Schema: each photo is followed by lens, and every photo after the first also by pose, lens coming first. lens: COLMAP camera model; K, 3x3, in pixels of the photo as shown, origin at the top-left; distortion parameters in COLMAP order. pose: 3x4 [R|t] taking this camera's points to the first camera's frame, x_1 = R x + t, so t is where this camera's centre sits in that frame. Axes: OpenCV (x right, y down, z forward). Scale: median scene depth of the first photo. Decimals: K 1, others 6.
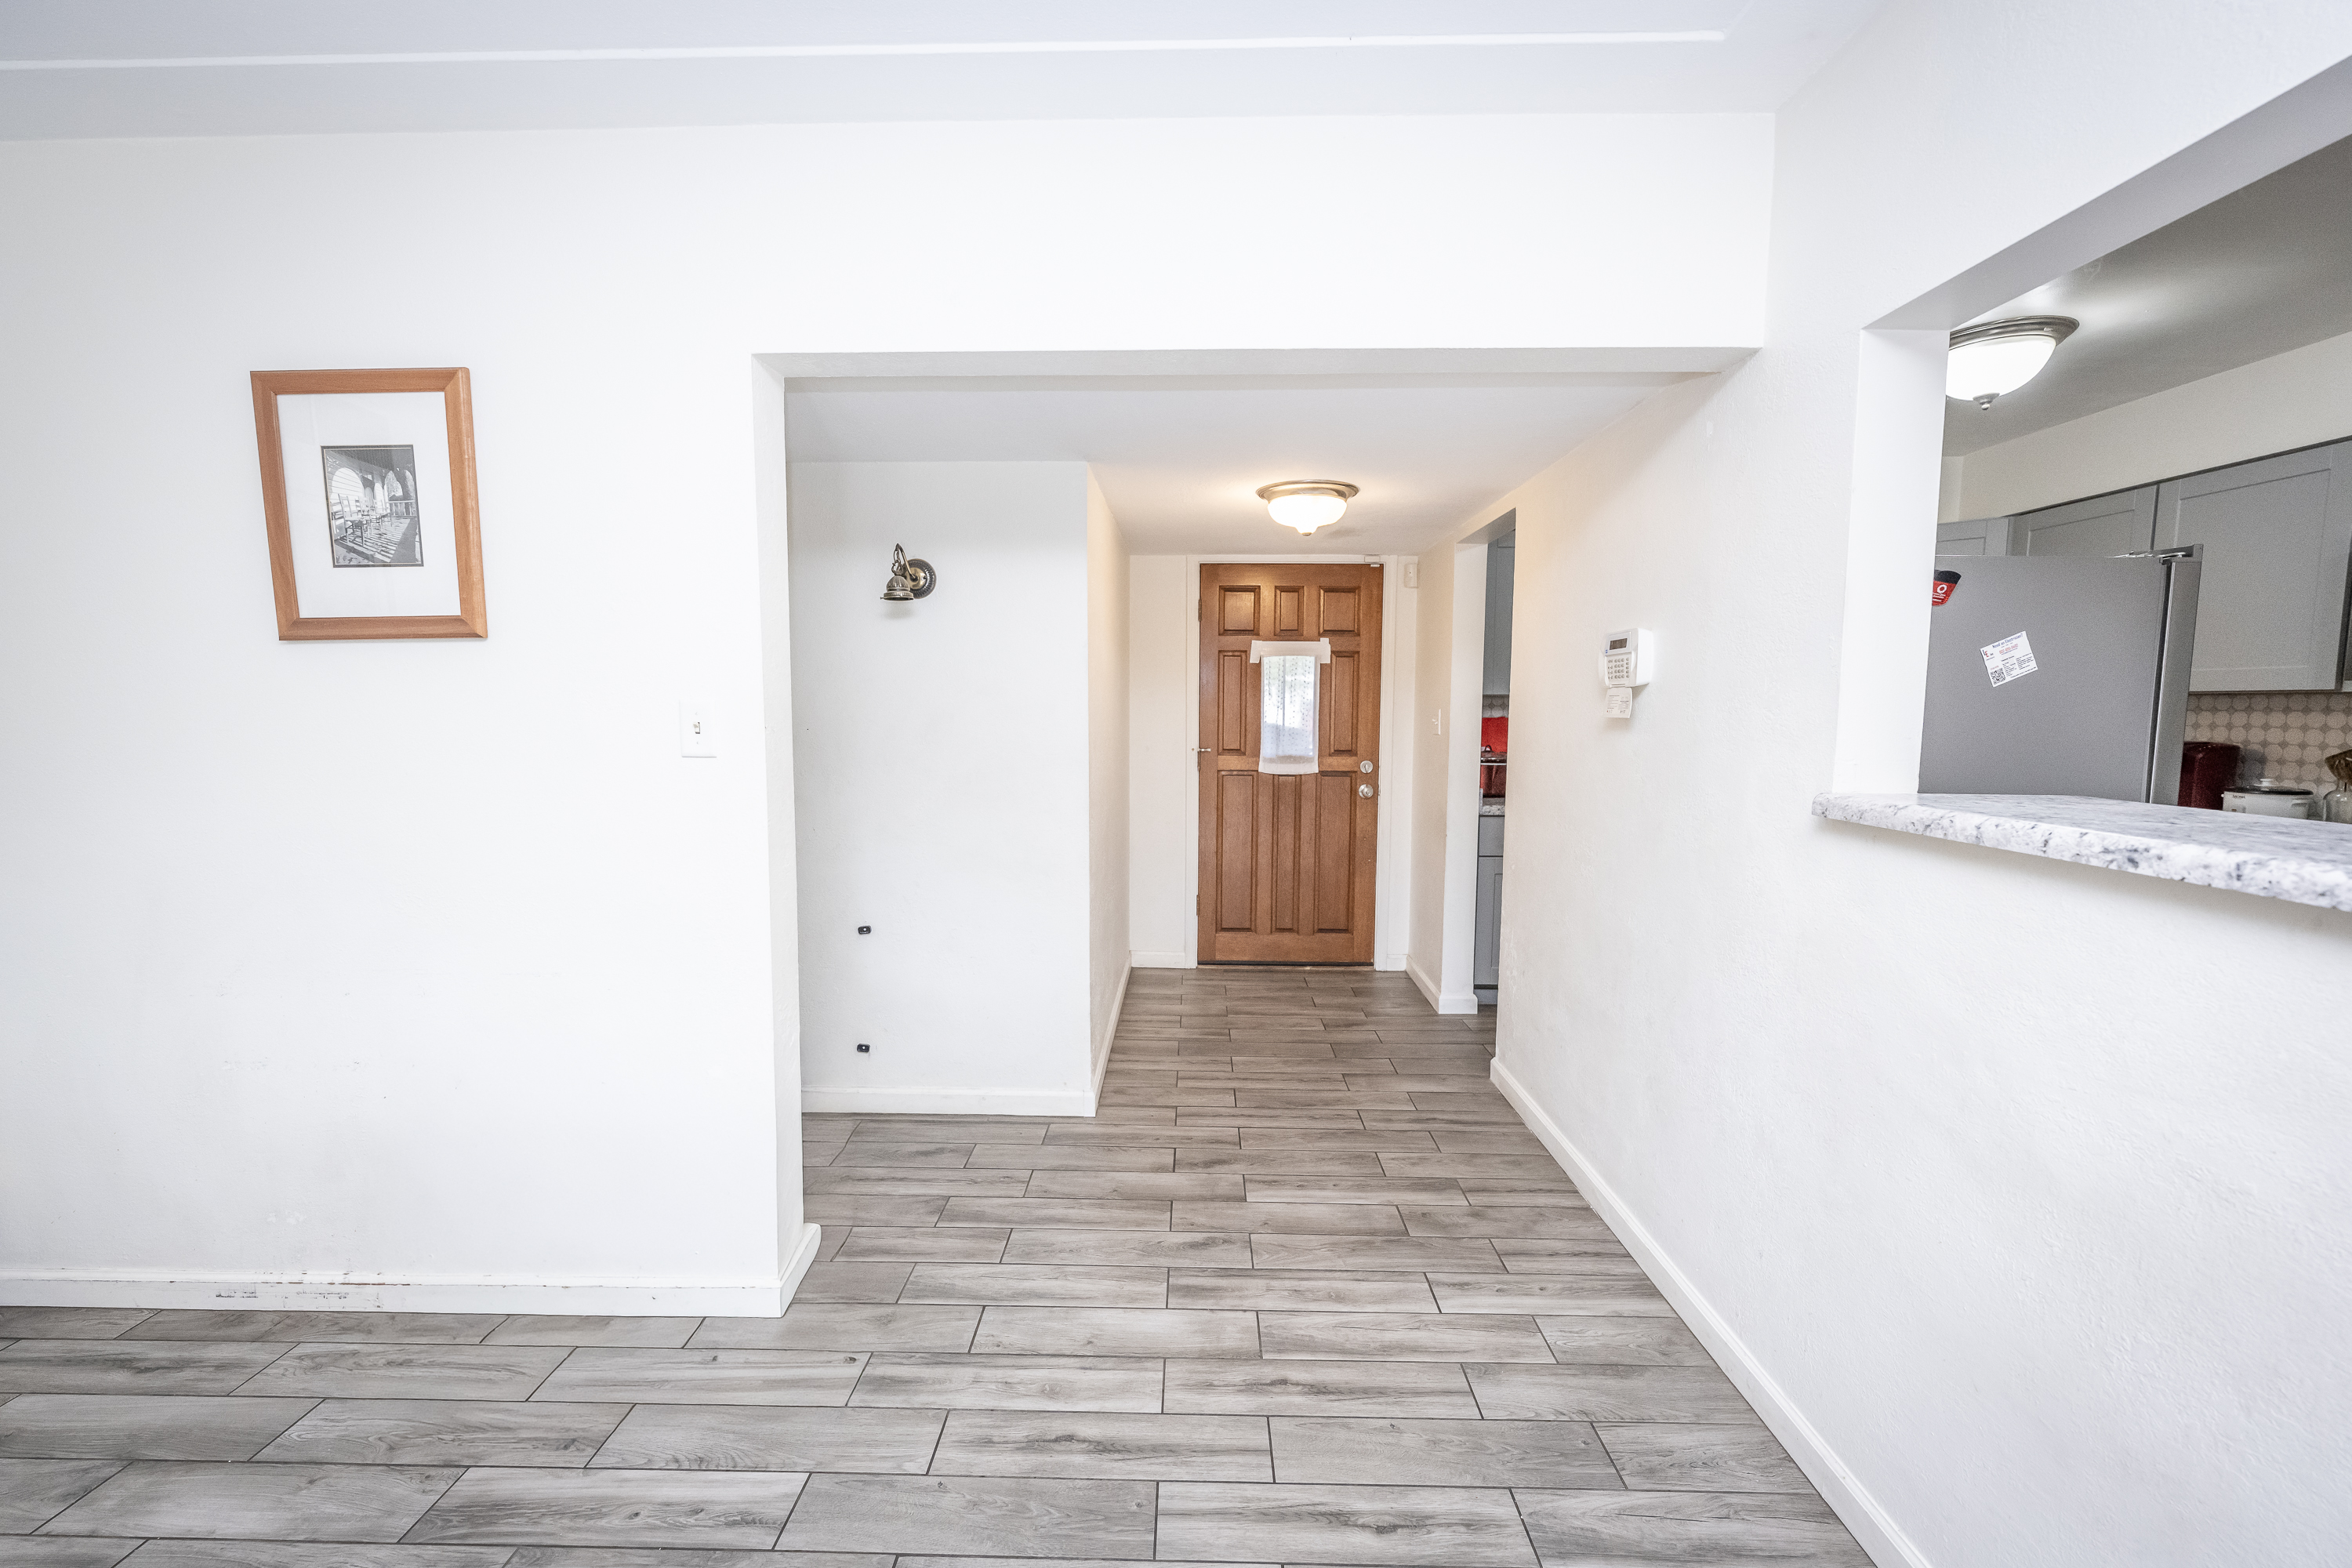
lens RADIAL K [[935.2, 0, 1171.6], [0, 935.2, 793.7], [0, 0, 1]] dist [-0.001421, 0.000178]
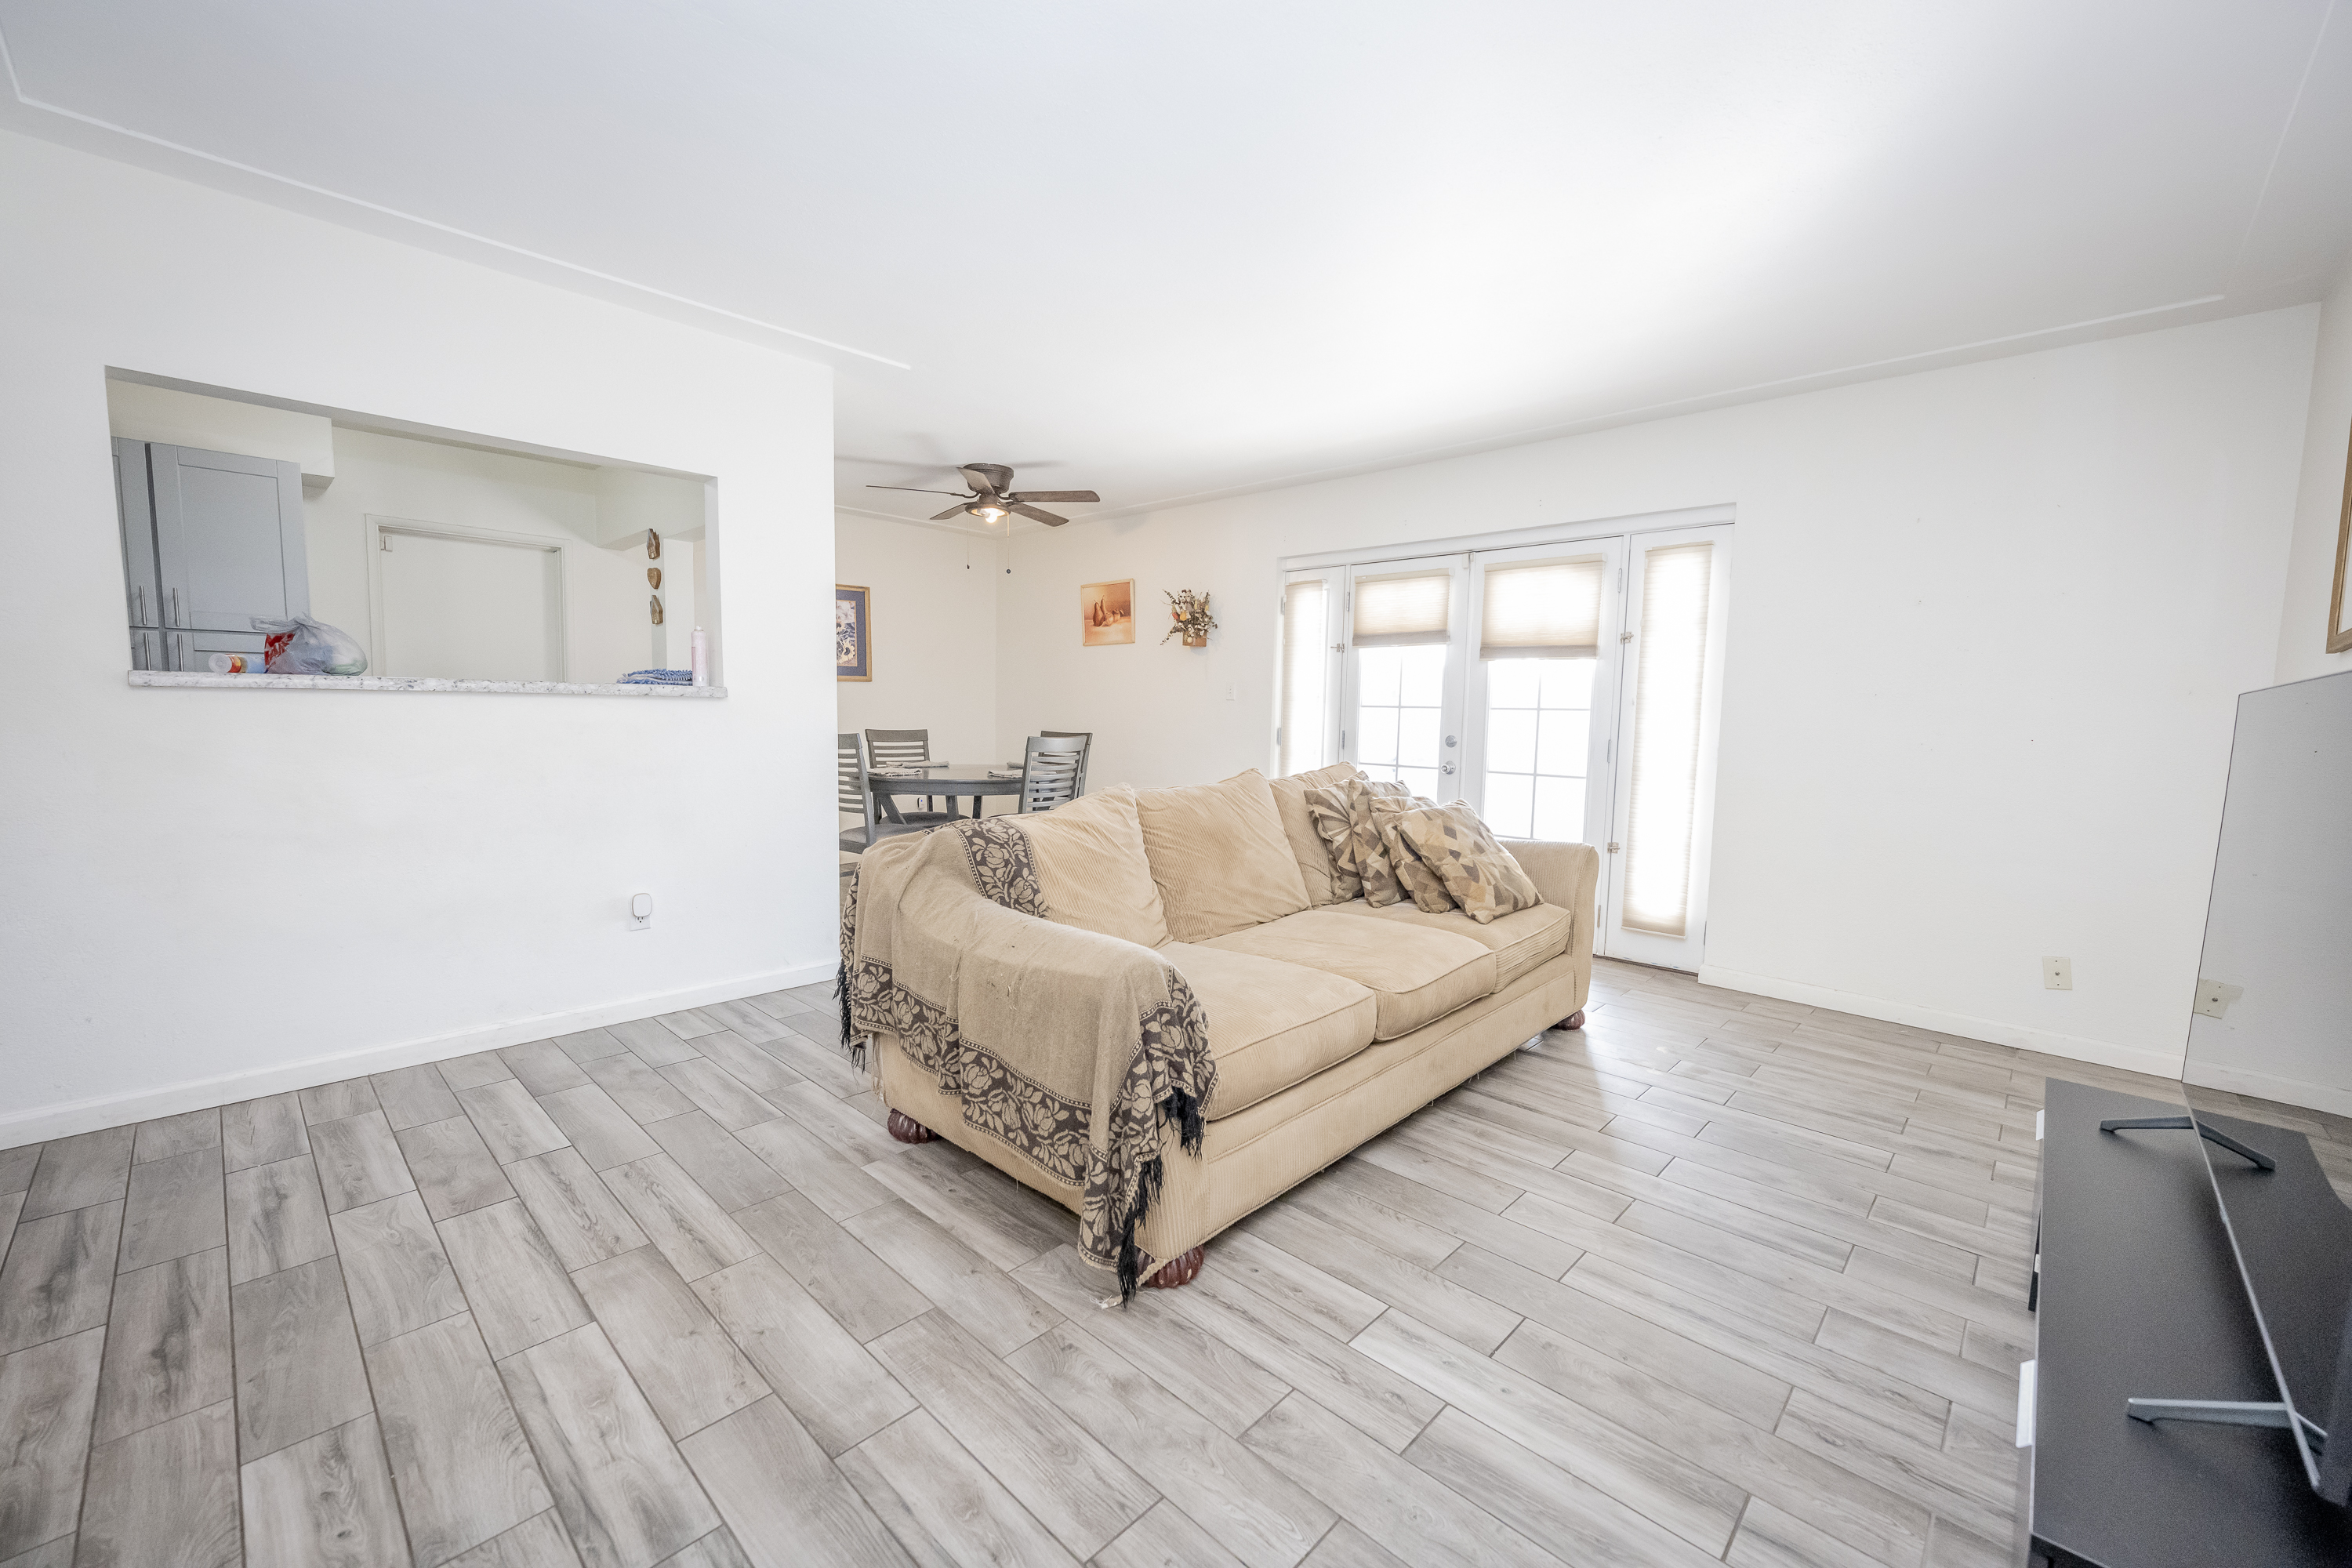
lens RADIAL K [[935.2, 0, 1178.4], [0, 935.2, 783.2], [0, 0, 1]] dist [-0.001421, 0.000178]
pose [[-0.743178, -0.071642, 0.665247, -0.781132], [0.041850, 0.987327, 0.153081, 0.011368], [-0.667783, 0.141607, -0.730762, 0.490656]]
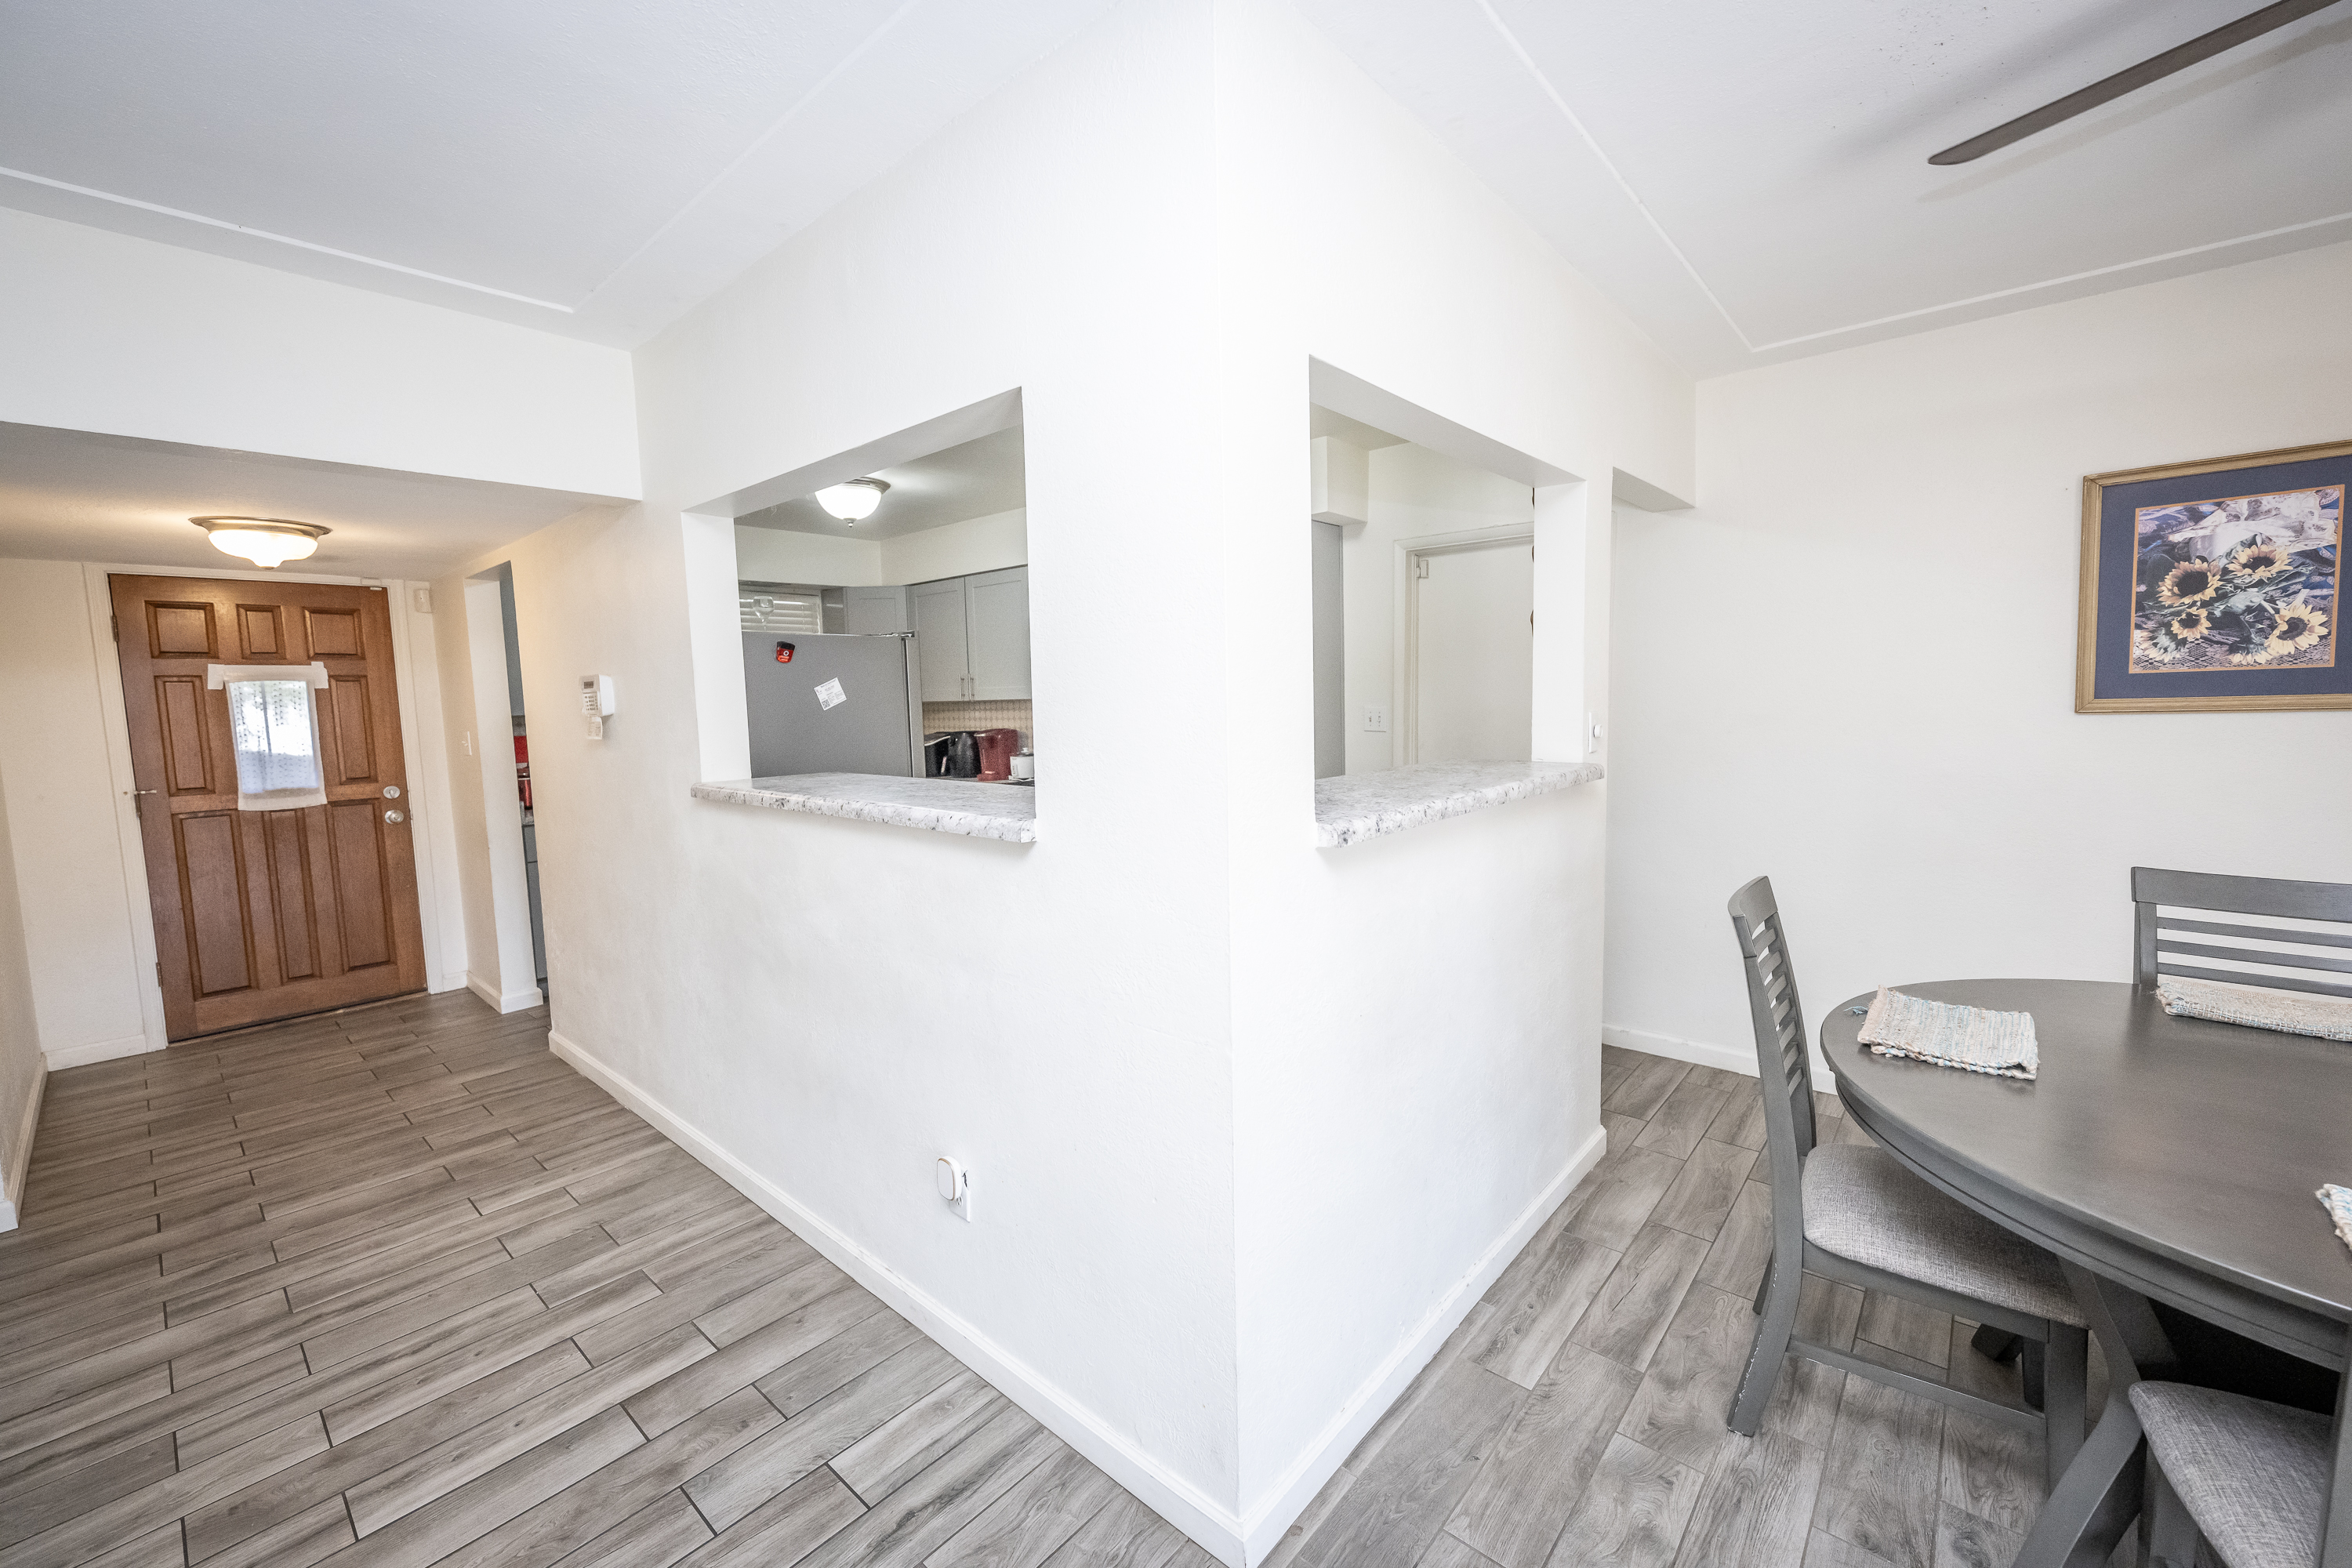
lens RADIAL K [[935.2, 0, 1169.8], [0, 935.2, 776.6], [0, 0, 1]] dist [-0.001421, 0.000178]
pose [[0.642985, -0.089964, 0.760576, -0.014674], [0.102604, 0.994243, 0.030863, 0.011738], [-0.758975, 0.058194, 0.648514, -0.367326]]
